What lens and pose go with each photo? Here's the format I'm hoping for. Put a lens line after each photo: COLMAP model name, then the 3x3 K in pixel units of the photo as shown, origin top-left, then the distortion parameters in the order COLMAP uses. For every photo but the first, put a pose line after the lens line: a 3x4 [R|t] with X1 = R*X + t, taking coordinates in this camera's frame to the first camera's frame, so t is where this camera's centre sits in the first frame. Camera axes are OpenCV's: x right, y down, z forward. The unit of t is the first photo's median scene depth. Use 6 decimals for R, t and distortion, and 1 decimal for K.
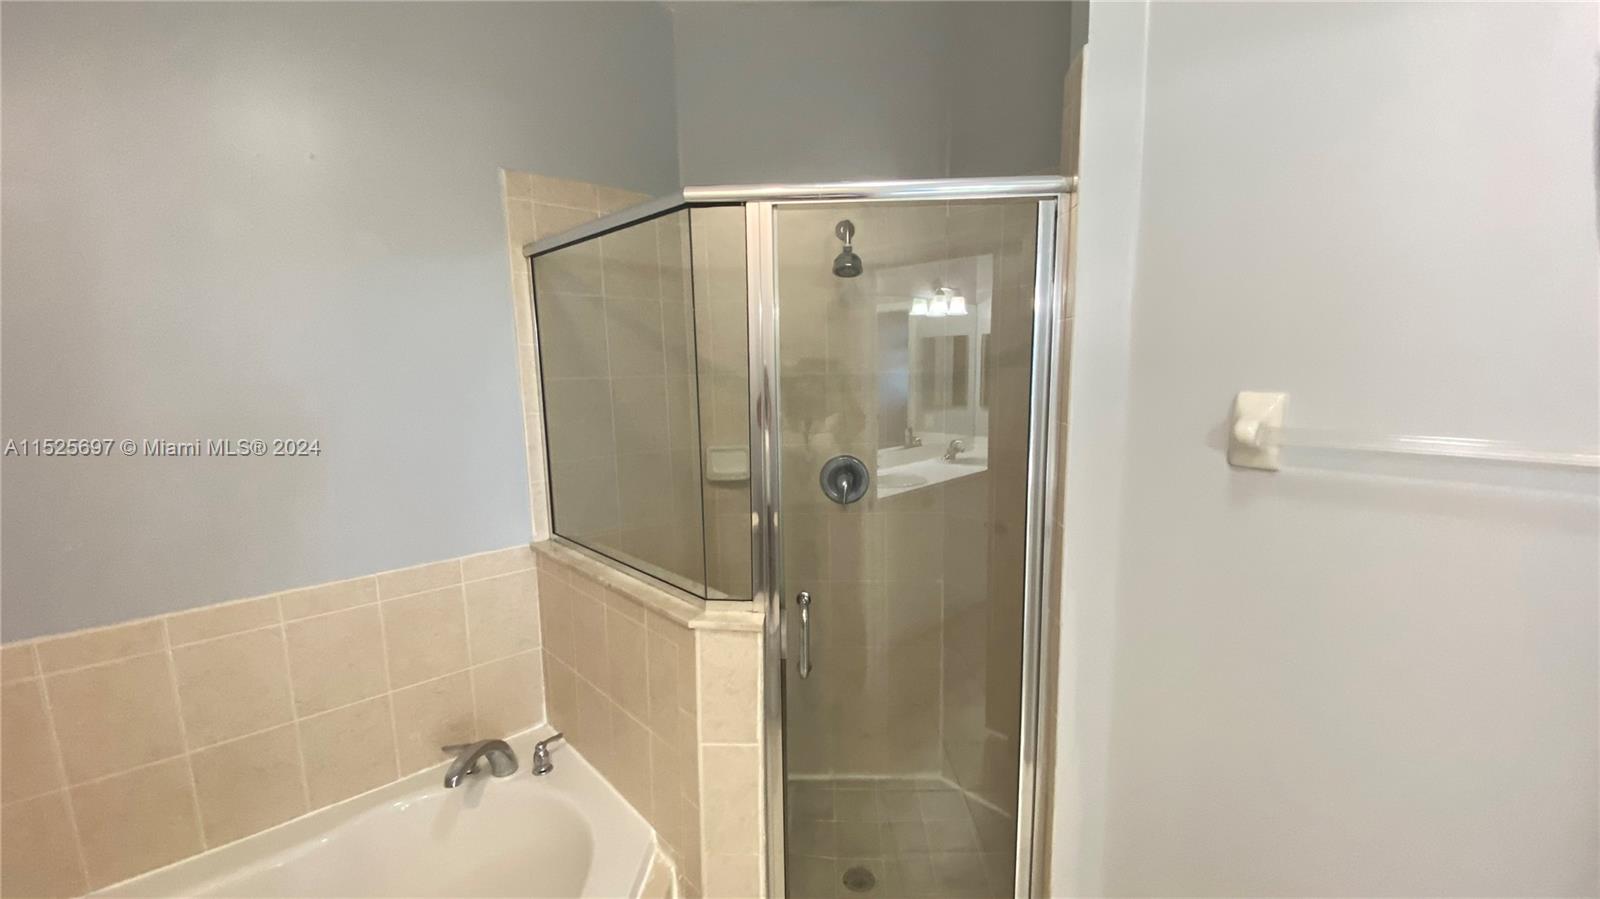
lens RADIAL K [[648.6, 0, 799.3], [0, 648.6, 454.5], [0, 0, 1]] dist [0.026997, -0.023678]
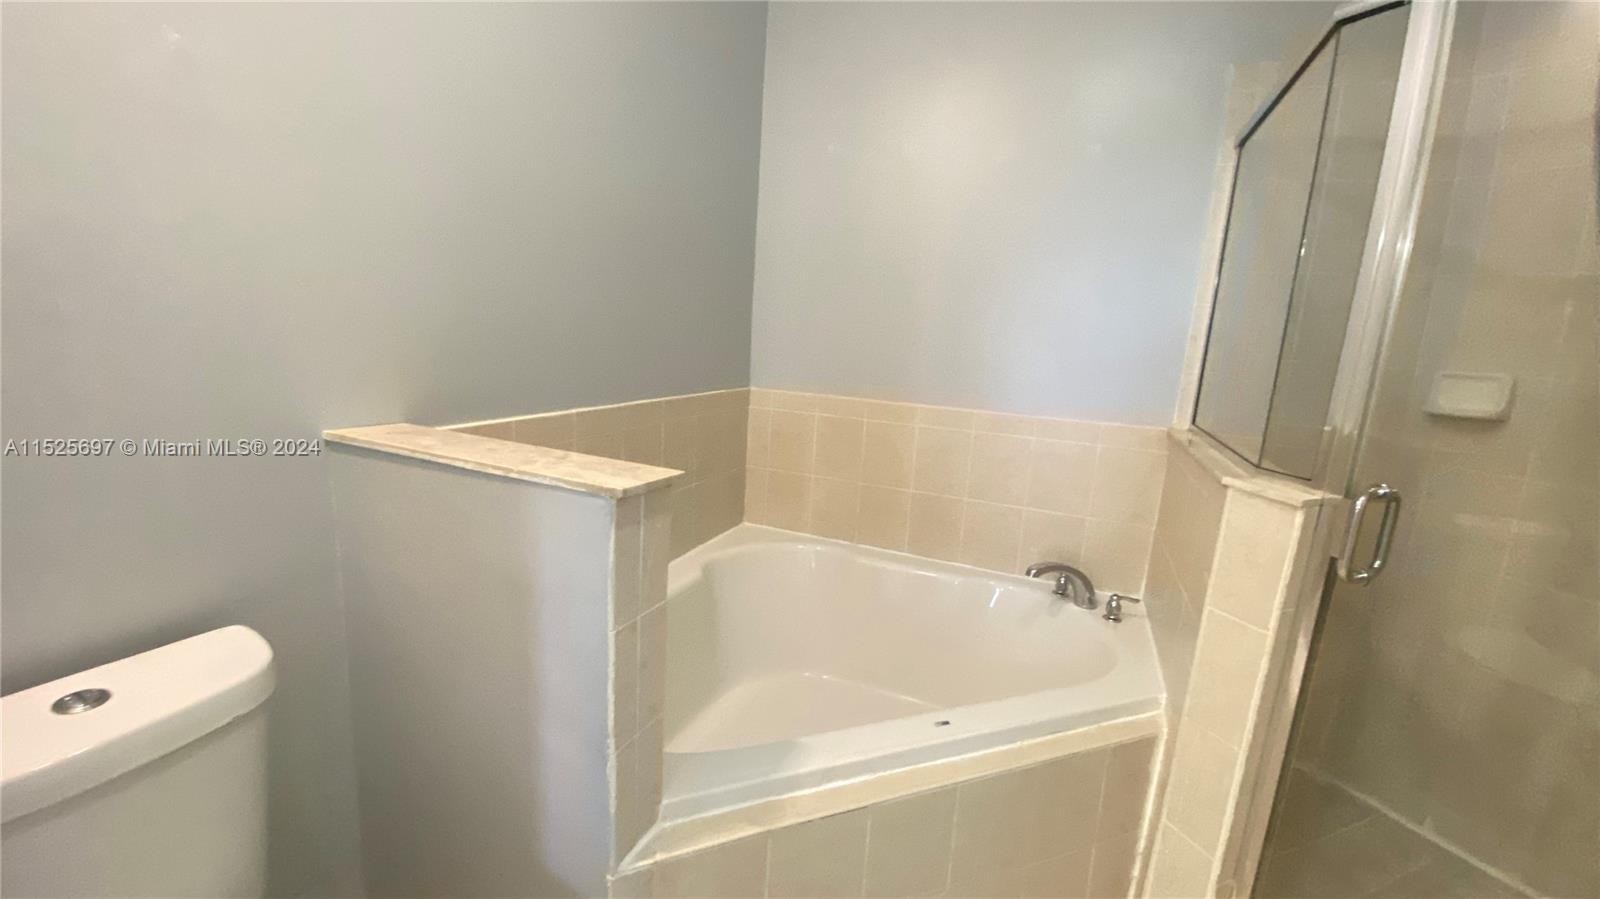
lens RADIAL K [[648.6, 0, 799.3], [0, 648.6, 454.5], [0, 0, 1]] dist [0.026997, -0.023678]
pose [[0.412338, 0.207950, -0.886980, 0.341681], [-0.186989, 0.972190, 0.141000, 0.164520], [0.891635, 0.107715, 0.439755, 0.003515]]
